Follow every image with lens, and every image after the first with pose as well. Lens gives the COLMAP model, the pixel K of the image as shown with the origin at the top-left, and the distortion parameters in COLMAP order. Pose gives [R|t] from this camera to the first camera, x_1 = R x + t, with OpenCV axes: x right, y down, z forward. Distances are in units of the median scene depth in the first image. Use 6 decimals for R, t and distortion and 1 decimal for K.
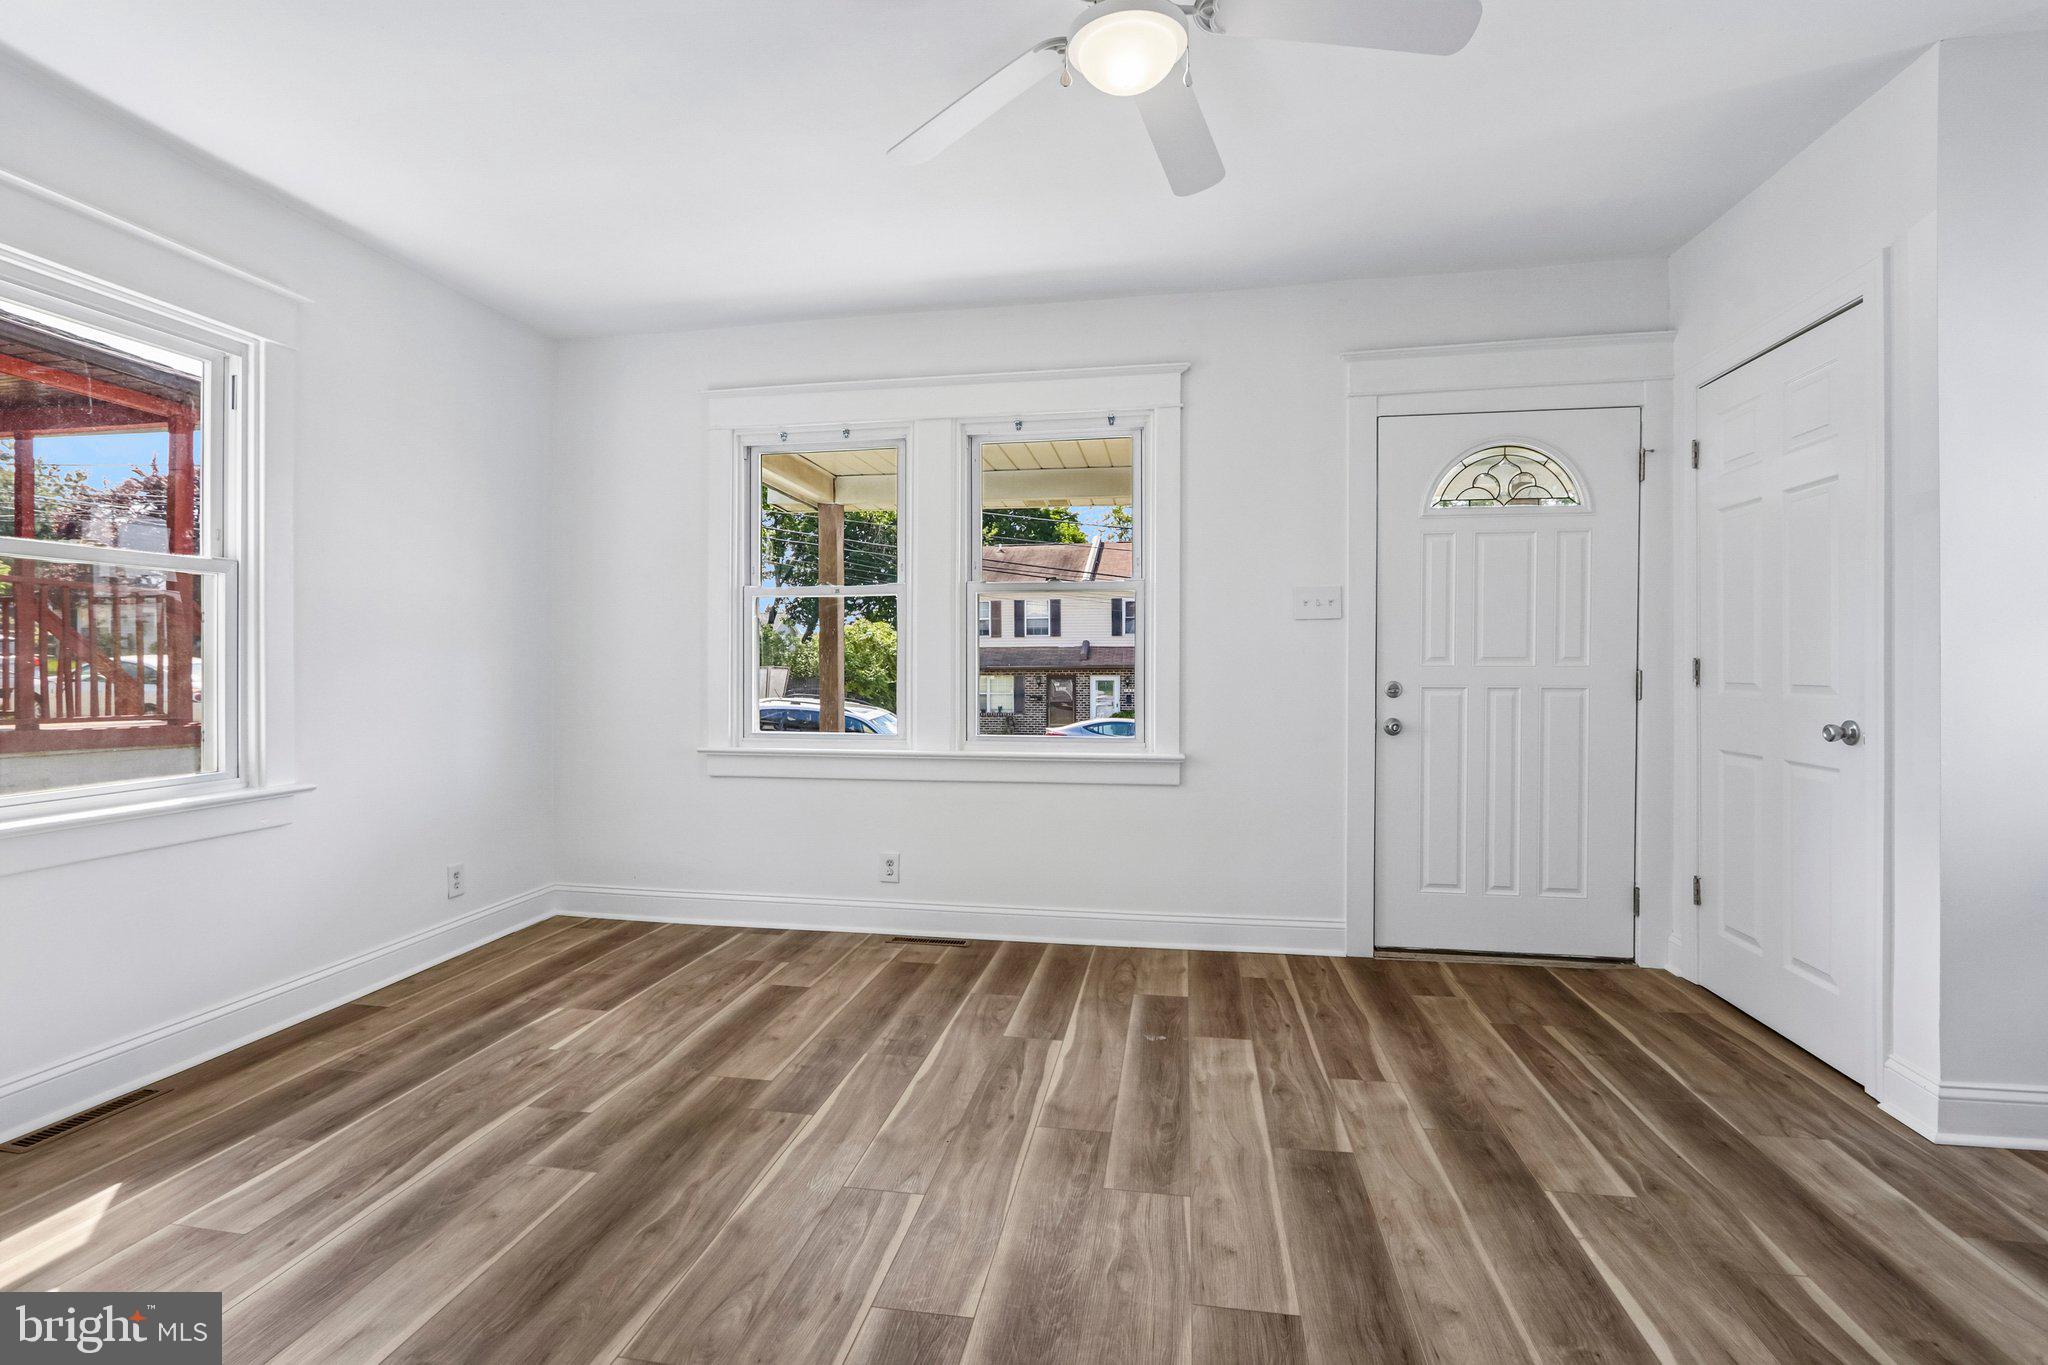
lens RADIAL K [[958.2, 0, 1004.1], [0, 958.2, 671.3], [0, 0, 1]] dist [-0.015101, 0.001541]
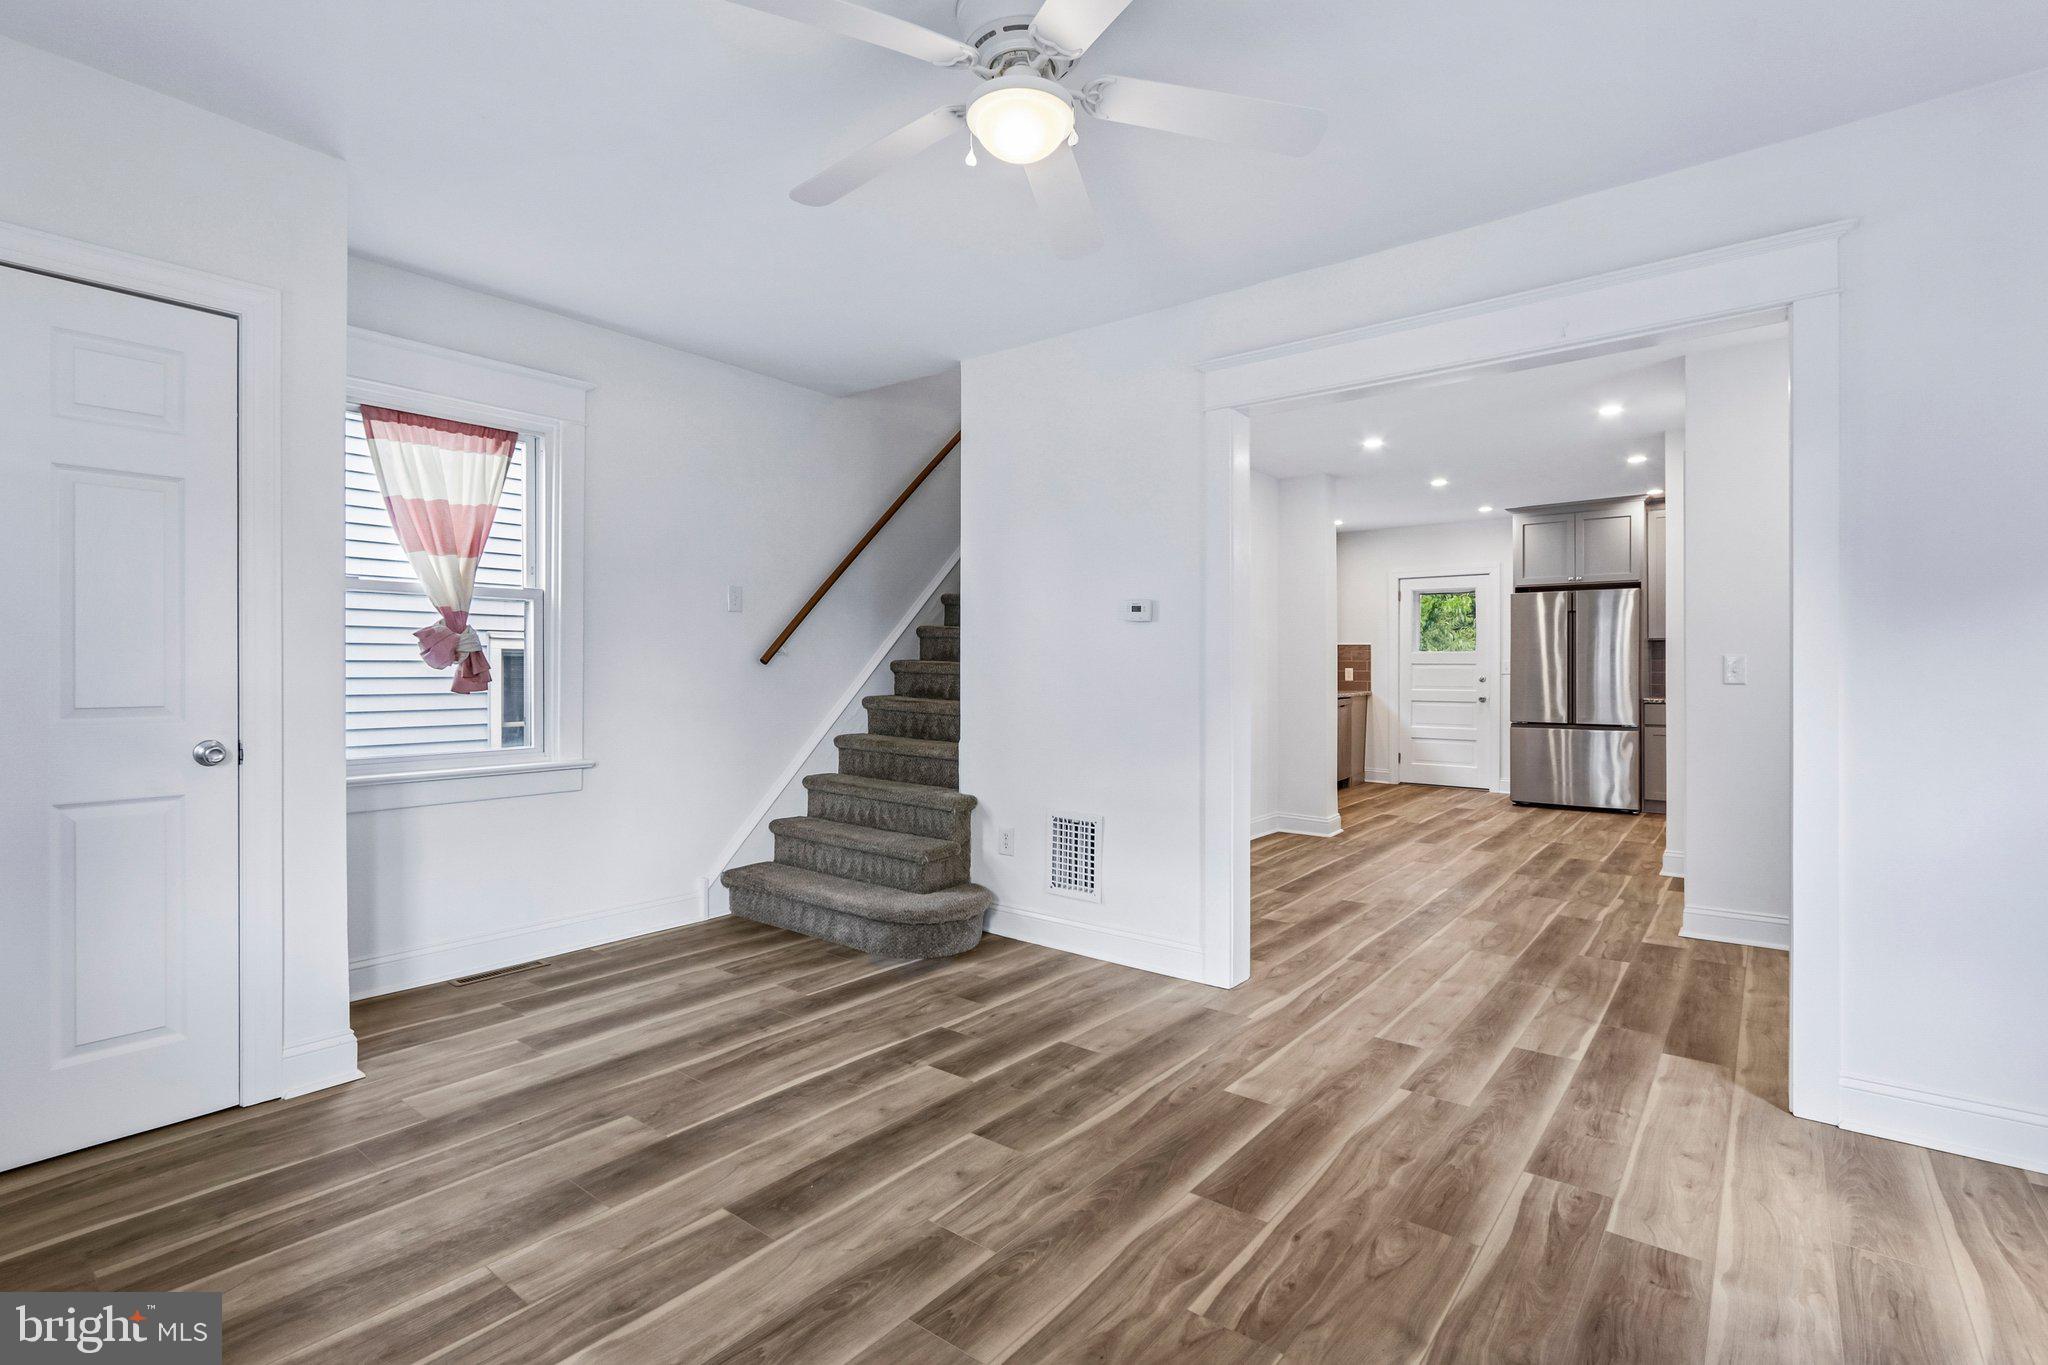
lens RADIAL K [[964.9, 0, 1021.3], [0, 964.9, 665.7], [0, 0, 1]] dist [-0.012212, 0.001324]
pose [[-0.888857, 0.005163, 0.458156, -0.254125], [0.005397, 0.999985, -0.000797, -0.015871], [-0.458154, 0.001765, -0.888871, 1.338814]]
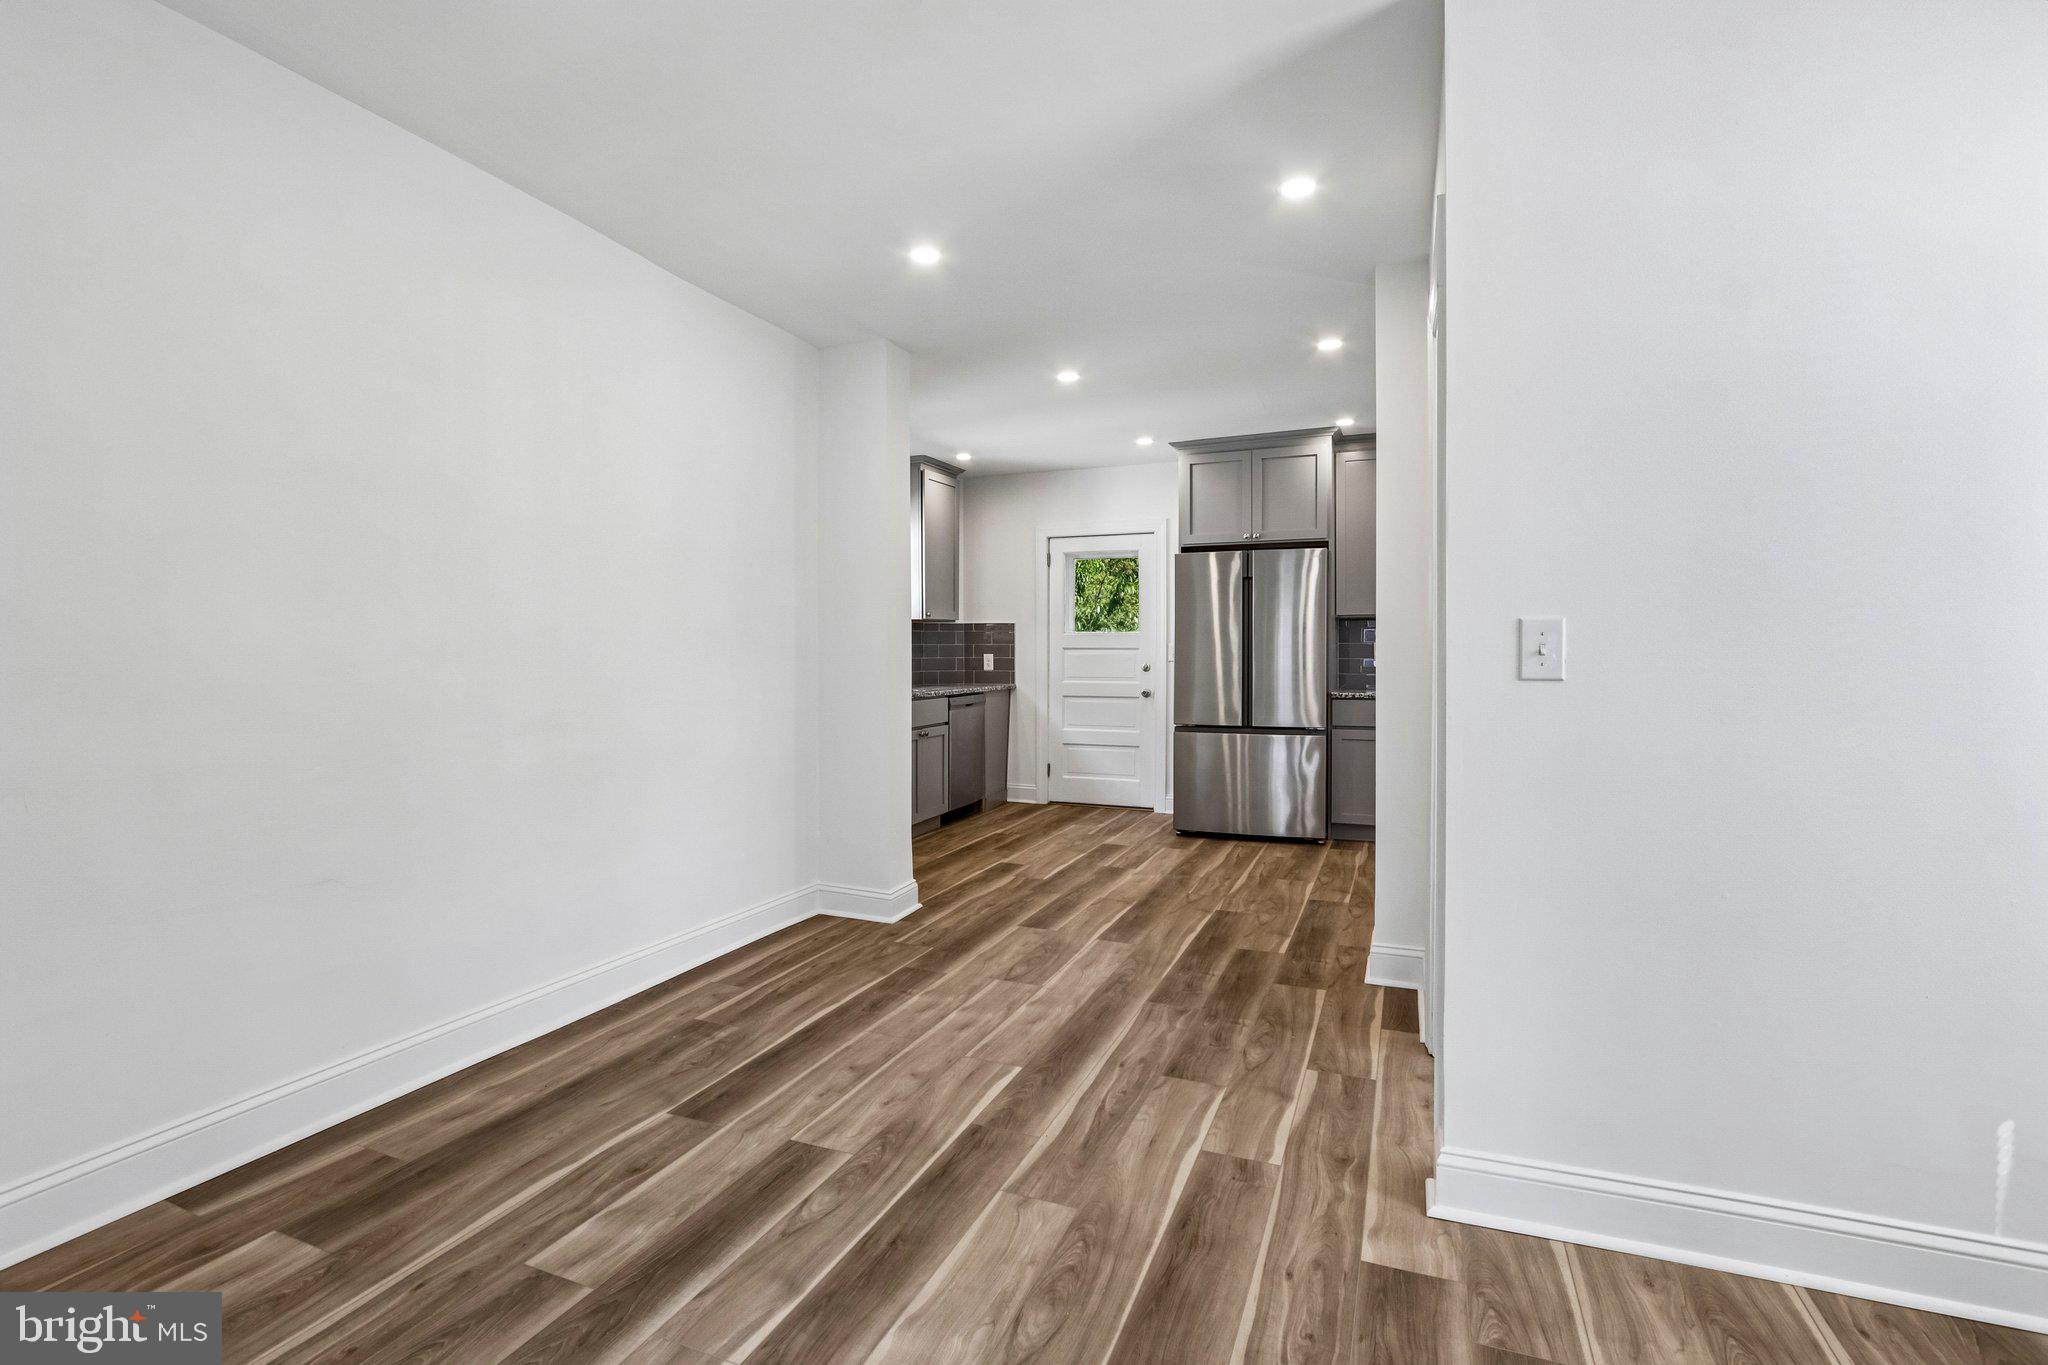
lens RADIAL K [[954.9, 0, 1030.9], [0, 954.9, 669.2], [0, 0, 1]] dist [-0.025436, 0.000731]
pose [[-0.981917, 0.004515, 0.189260, -0.328403], [0.007948, 0.999817, 0.017385, -0.005683], [-0.189147, 0.018575, -0.981773, 0.237562]]
